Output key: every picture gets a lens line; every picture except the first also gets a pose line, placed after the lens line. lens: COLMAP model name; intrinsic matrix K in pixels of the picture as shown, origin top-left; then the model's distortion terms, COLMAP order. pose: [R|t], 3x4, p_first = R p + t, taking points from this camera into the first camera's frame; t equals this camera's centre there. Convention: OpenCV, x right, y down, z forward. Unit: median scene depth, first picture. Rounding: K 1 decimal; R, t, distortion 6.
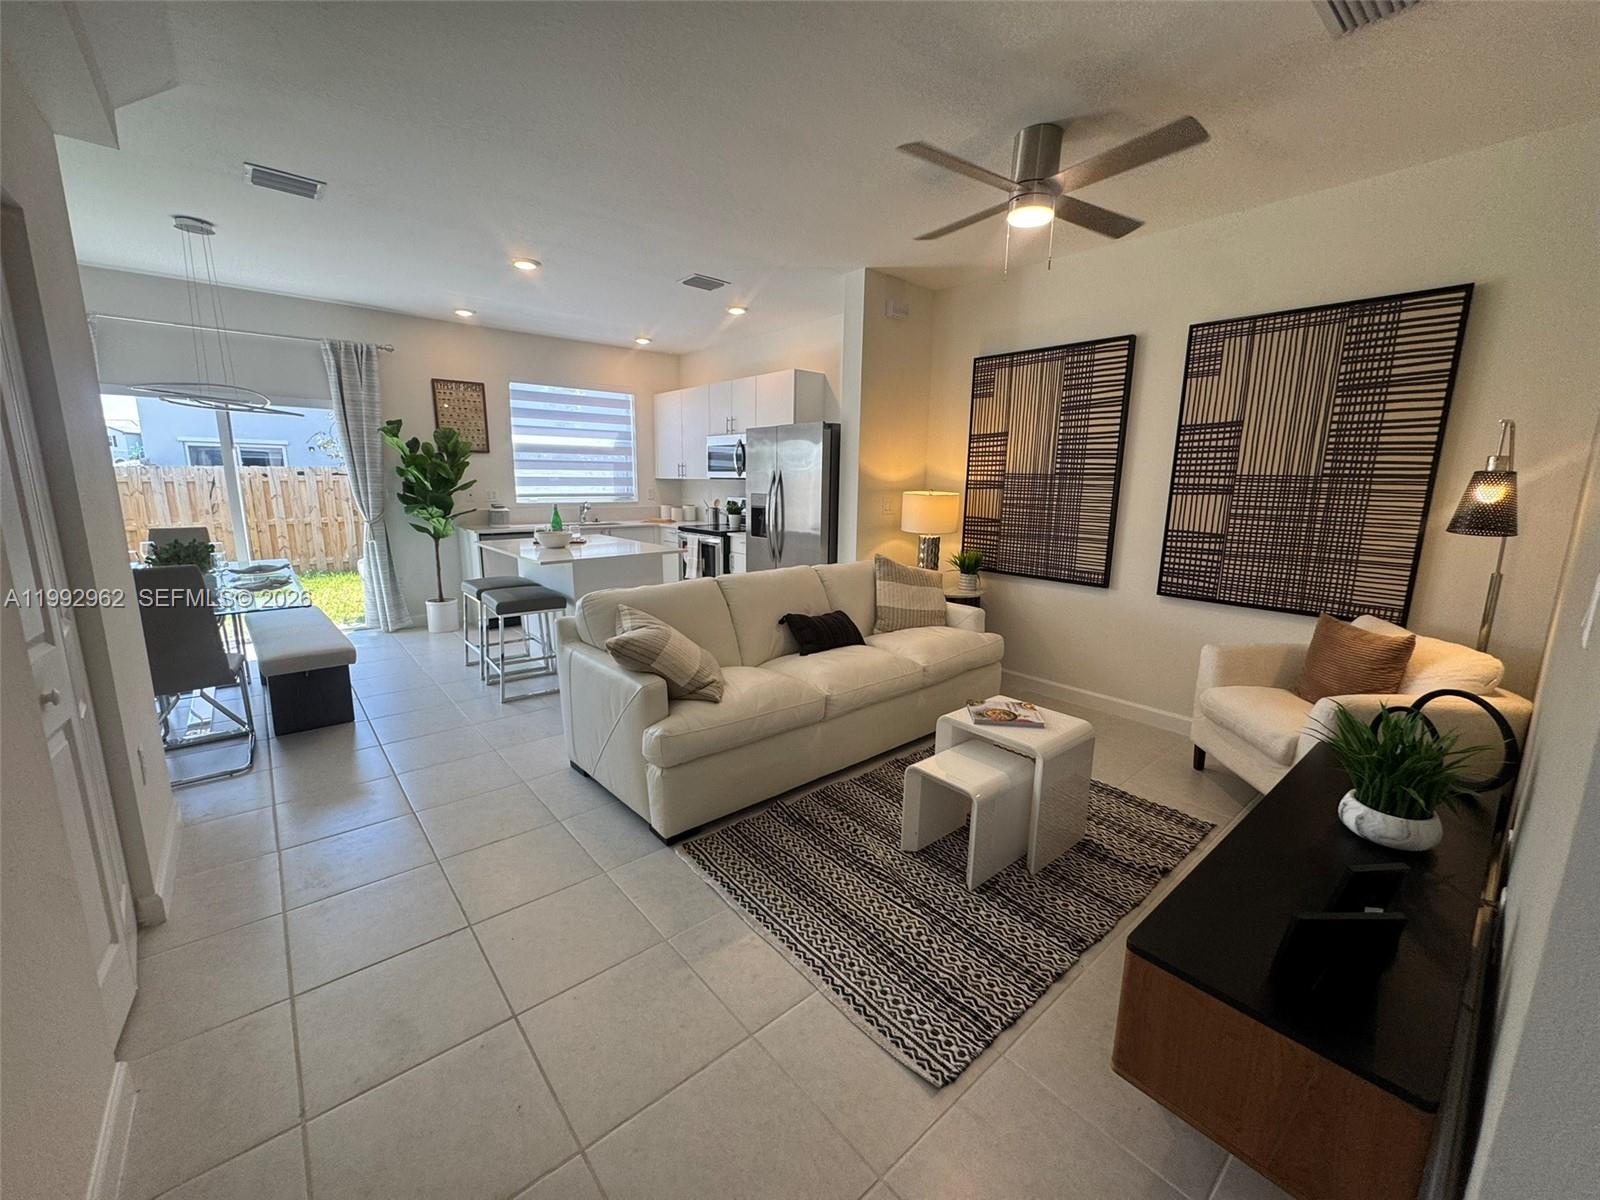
lens RADIAL K [[643.5, 0, 800.0], [0, 643.5, 600.0], [0, 0, 1]] dist [0.001362, 0.000170]
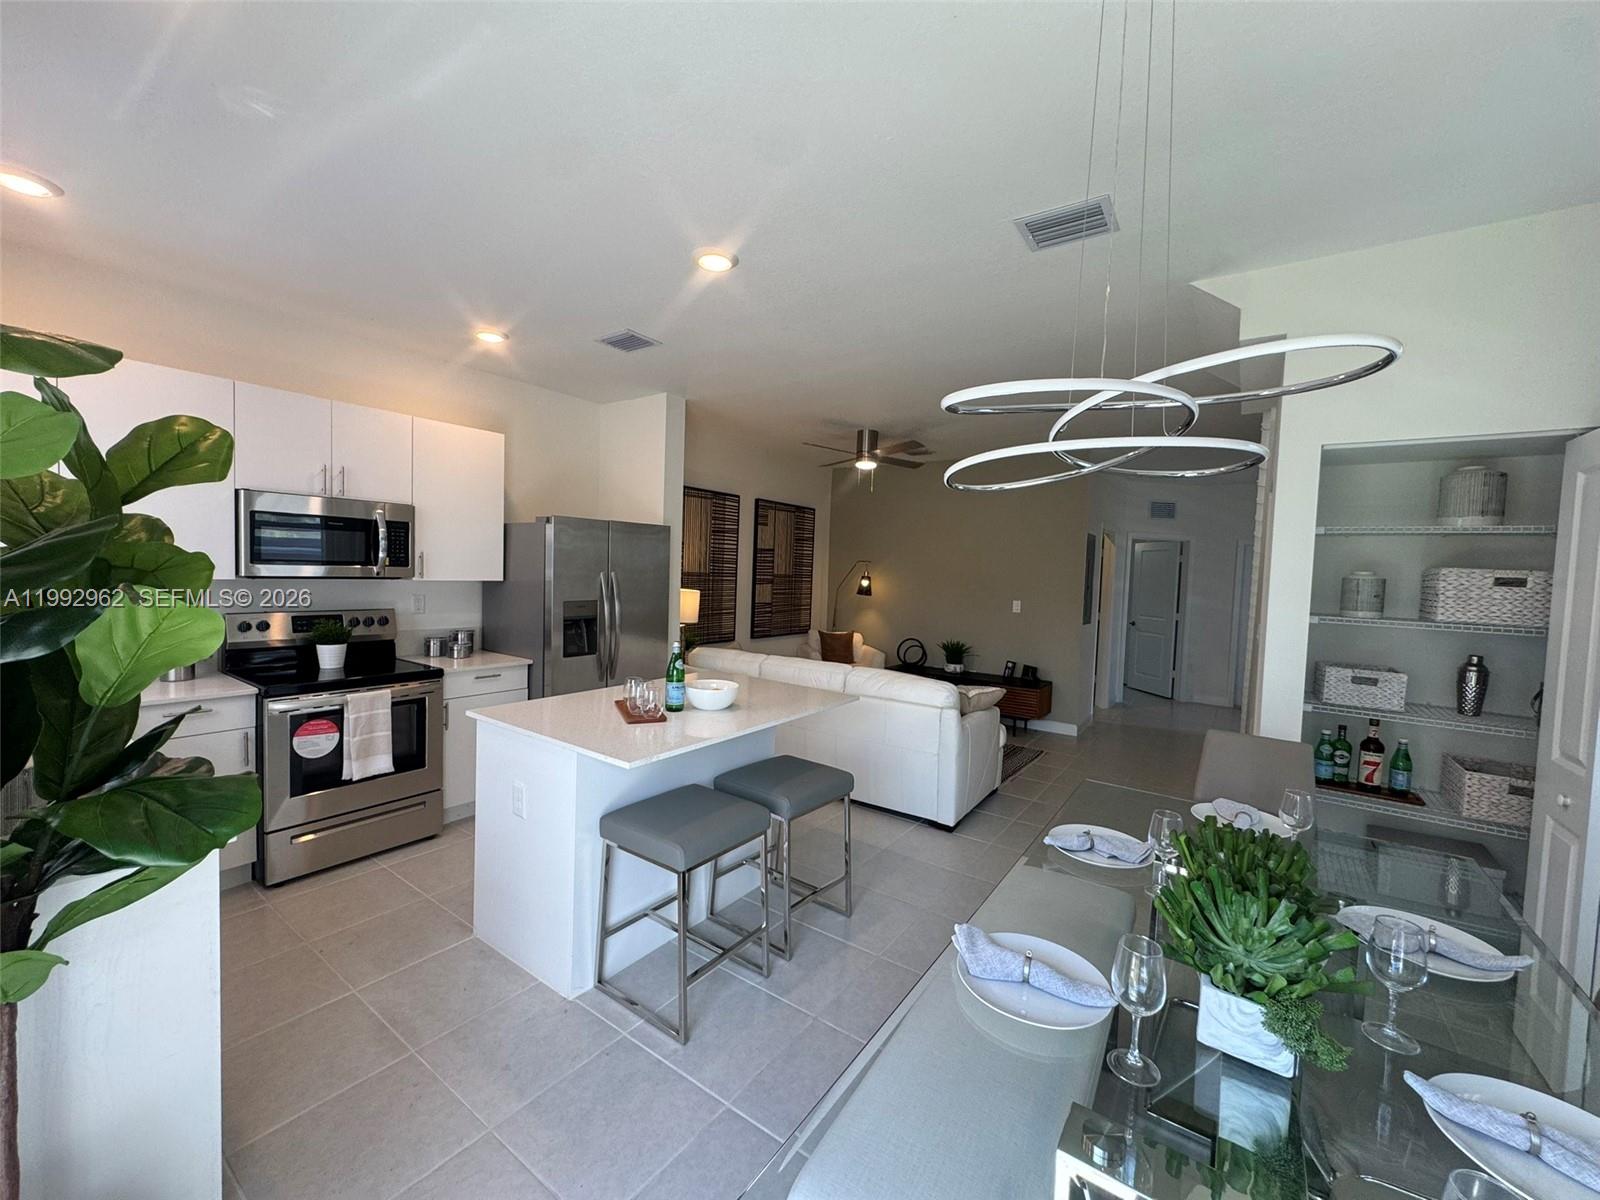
lens RADIAL K [[643.5, 0, 800.0], [0, 643.5, 600.0], [0, 0, 1]] dist [0.001362, 0.000170]
pose [[-0.246924, -0.045345, 0.967973, -0.766103], [0.171893, 0.981014, 0.089805, -0.161127], [-0.953667, 0.188563, -0.234441, 0.805988]]
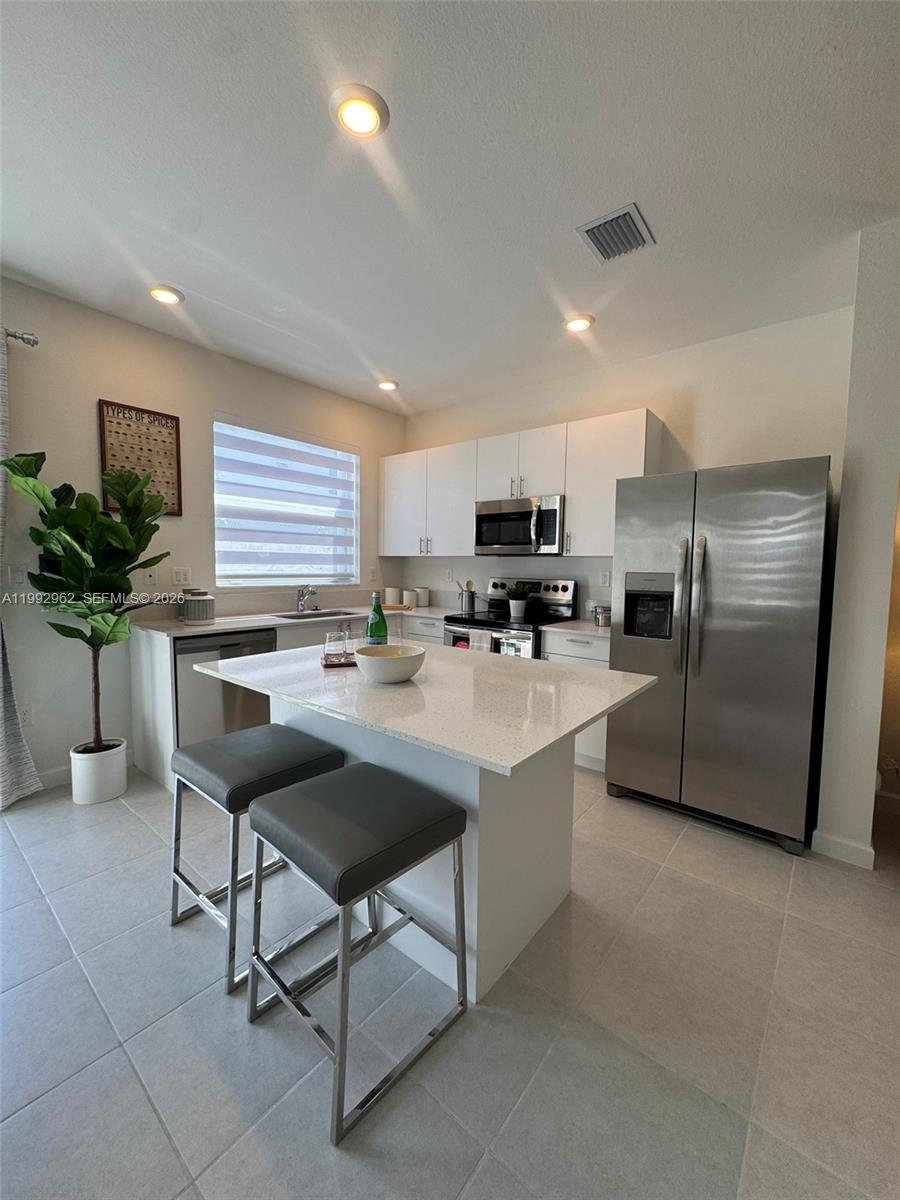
lens RADIAL K [[482.6, 0, 450.0], [0, 482.6, 600.0], [0, 0, 1]] dist [0.001362, 0.000170]
pose [[0.984885, -0.010934, 0.172865, -0.301665], [0.030332, 0.993471, -0.109980, -0.075639], [-0.170534, 0.113561, 0.978786, 0.472070]]
